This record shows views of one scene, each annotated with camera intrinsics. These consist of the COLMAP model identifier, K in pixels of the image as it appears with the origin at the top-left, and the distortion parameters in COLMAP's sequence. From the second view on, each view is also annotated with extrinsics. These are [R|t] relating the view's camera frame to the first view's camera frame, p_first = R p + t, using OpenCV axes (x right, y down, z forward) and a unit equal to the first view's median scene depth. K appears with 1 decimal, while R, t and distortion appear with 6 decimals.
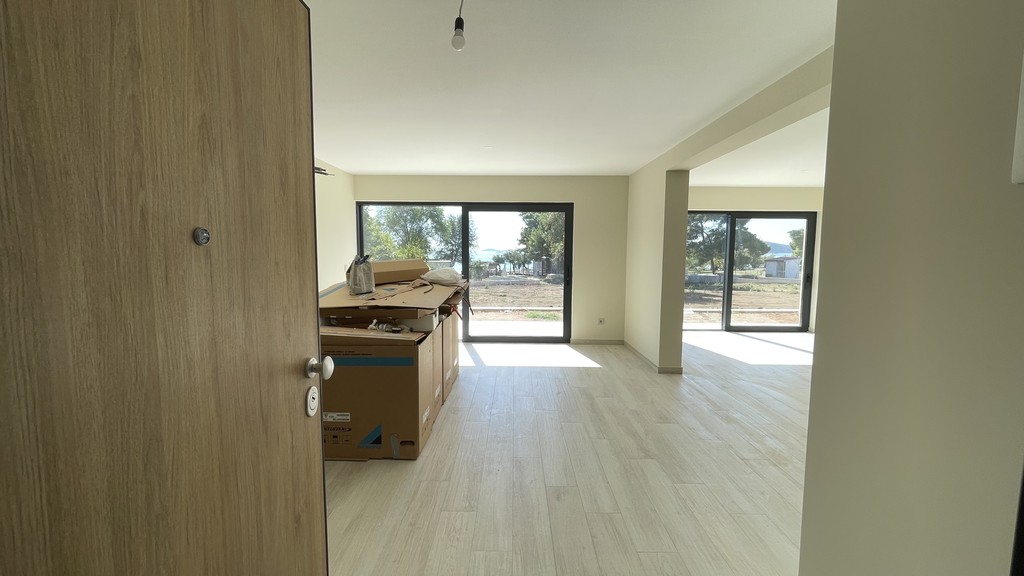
lens RADIAL K [[414.4, 0, 508.8], [0, 414.4, 286.0], [0, 0, 1]] dist [0.000535, 0.000321]
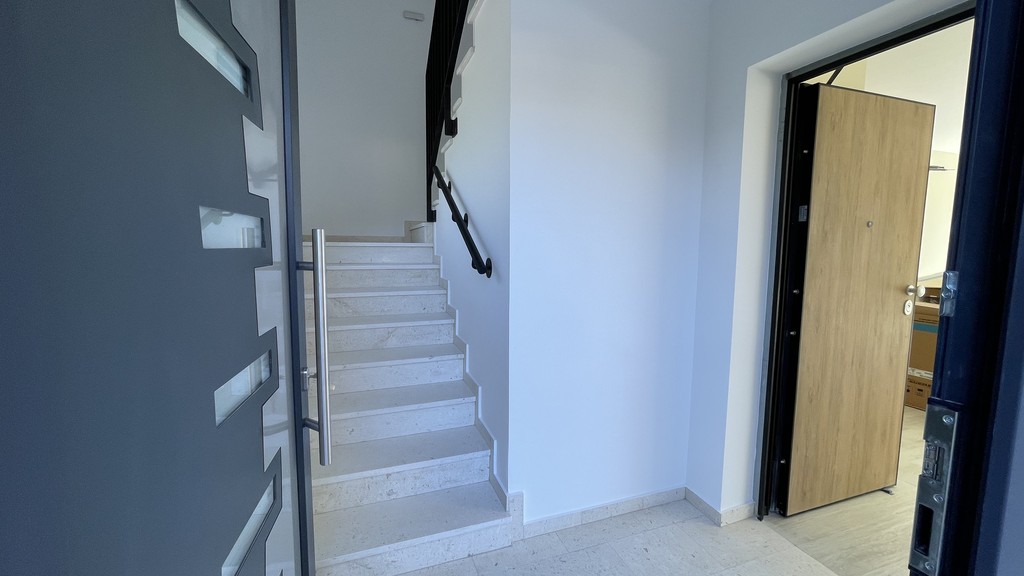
lens RADIAL K [[414.4, 0, 508.8], [0, 414.4, 286.0], [0, 0, 1]] dist [0.000535, 0.000321]
pose [[0.346019, 0.088754, -0.934020, 0.871255], [-0.083844, 0.994458, 0.063436, 0.262908], [0.934474, 0.056362, 0.351543, -1.829512]]
